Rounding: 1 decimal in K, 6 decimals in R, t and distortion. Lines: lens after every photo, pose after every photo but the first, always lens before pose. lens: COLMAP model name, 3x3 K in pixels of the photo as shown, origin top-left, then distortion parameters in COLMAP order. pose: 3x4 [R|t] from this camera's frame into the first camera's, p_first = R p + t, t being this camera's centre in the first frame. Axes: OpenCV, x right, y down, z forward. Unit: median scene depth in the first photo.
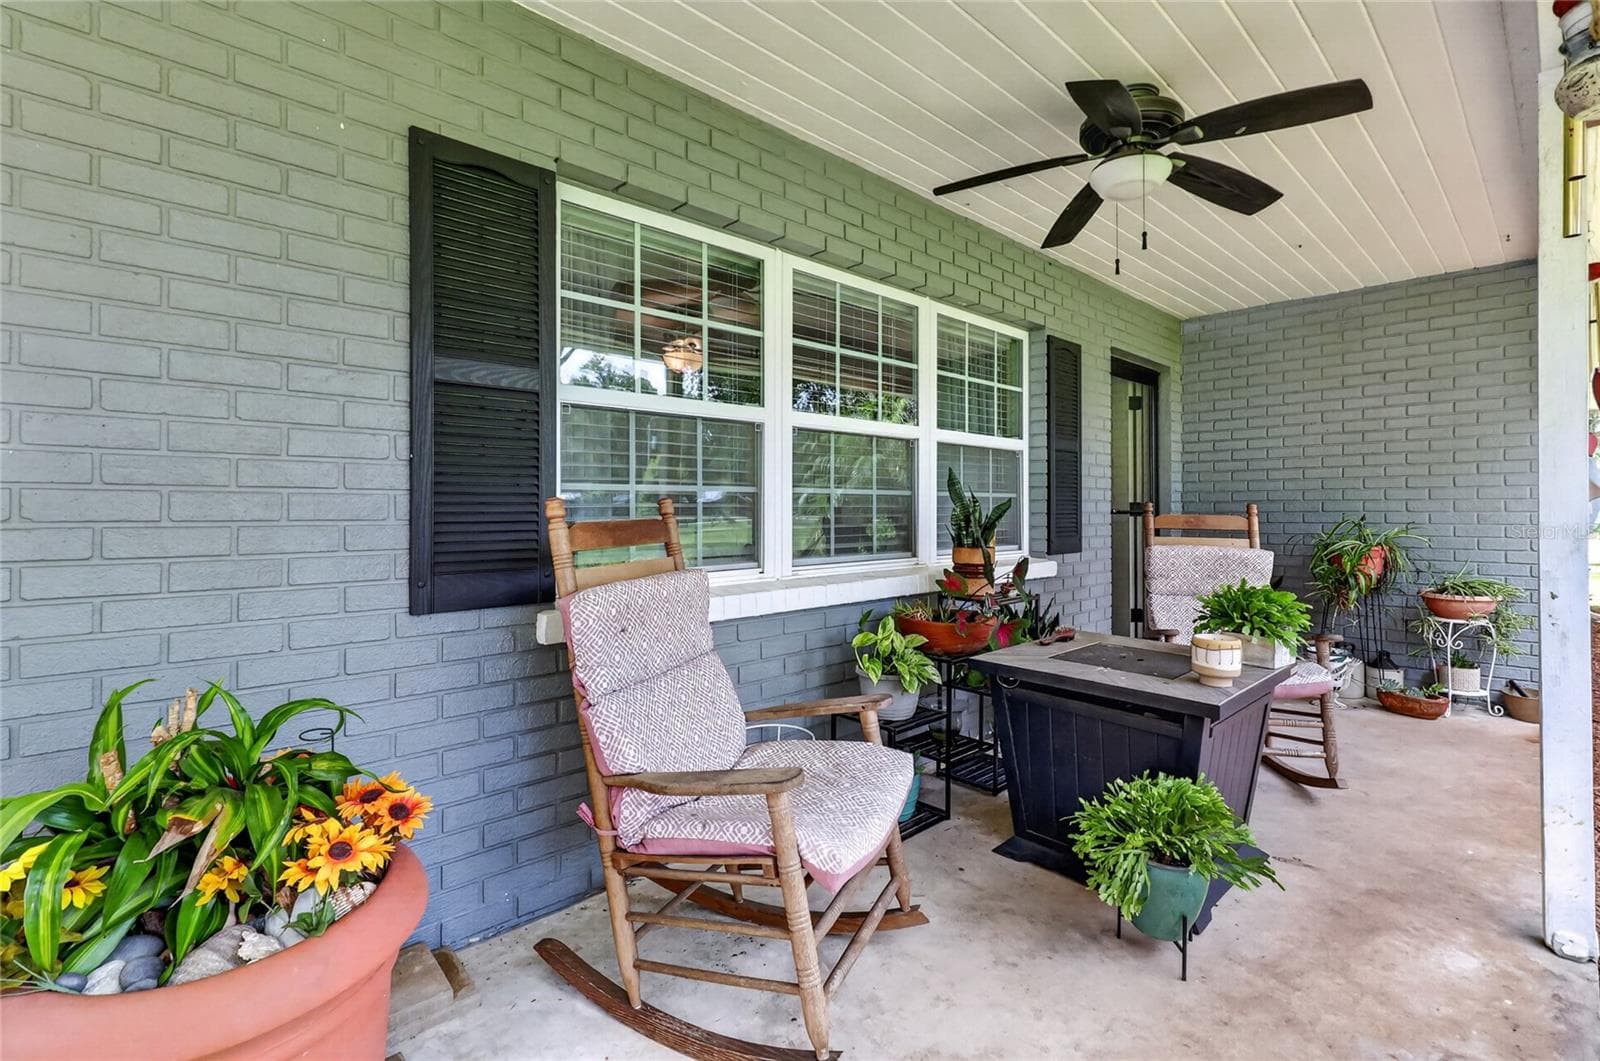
lens RADIAL K [[724.8, 0, 802.5], [0, 724.8, 514.0], [0, 0, 1]] dist [0.002079, 0.000262]
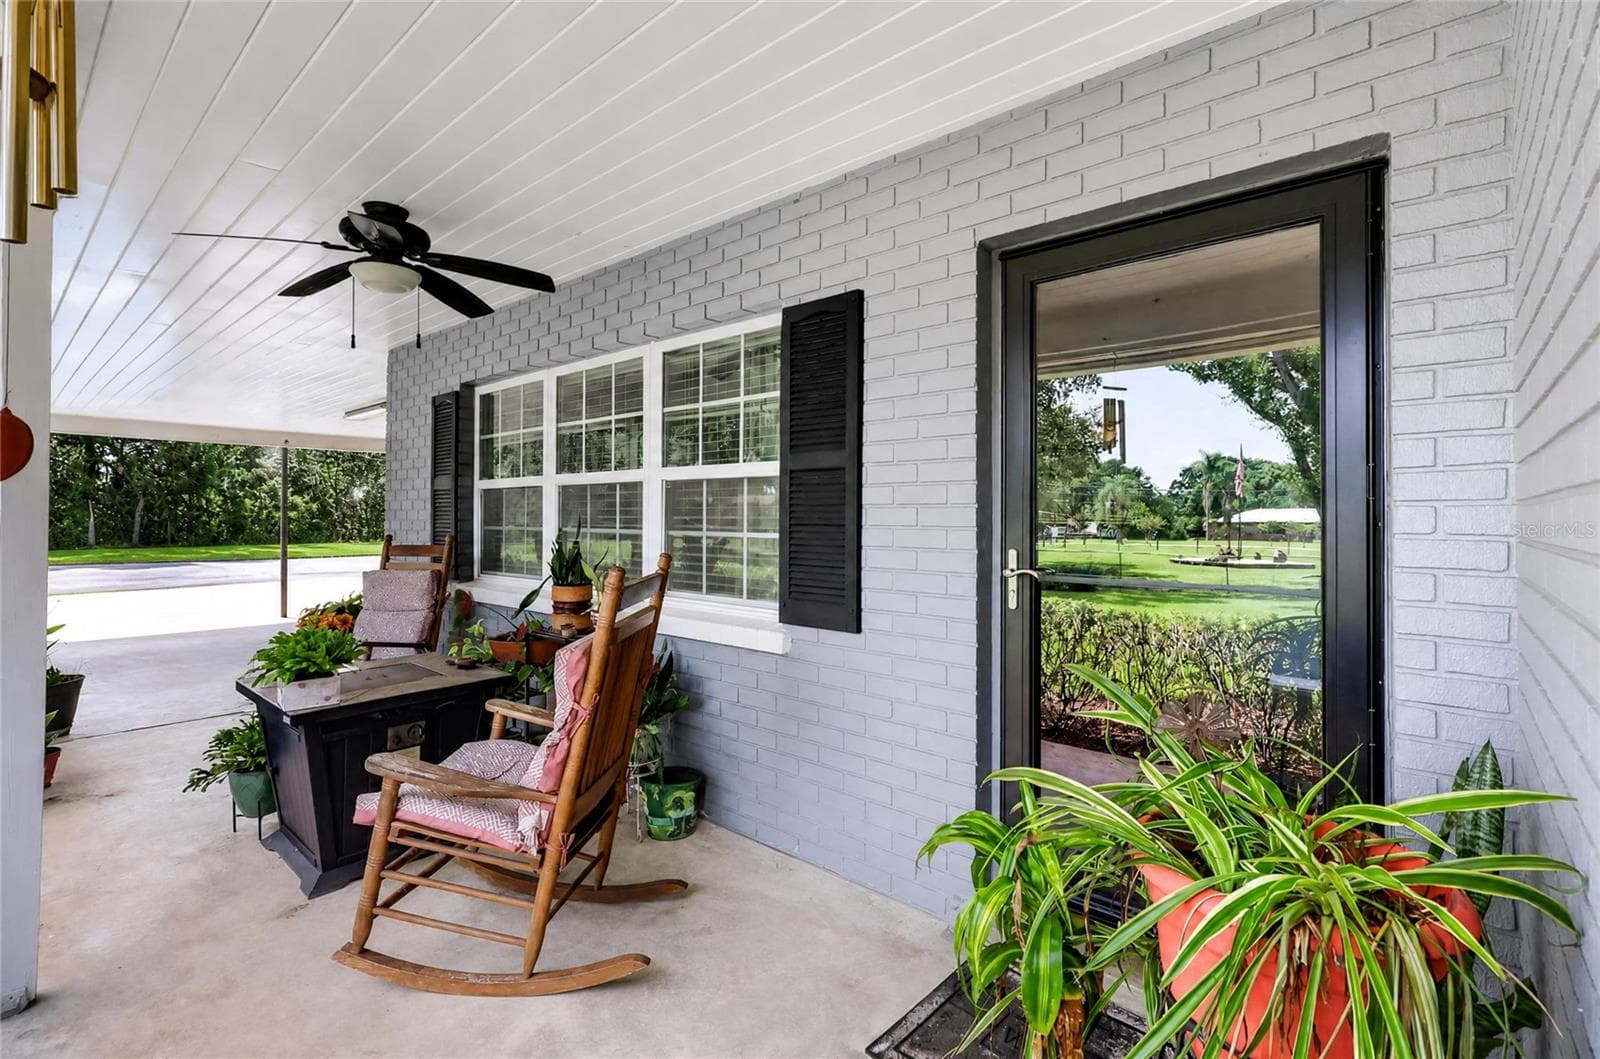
lens RADIAL K [[724.8, 0, 802.5], [0, 724.8, 513.0], [0, 0, 1]] dist [0.002079, 0.000262]
pose [[0.121973, -0.032349, -0.992006, 1.154437], [-0.030899, 0.998861, -0.036372, -0.026681], [0.992052, 0.035088, 0.120835, 1.054540]]
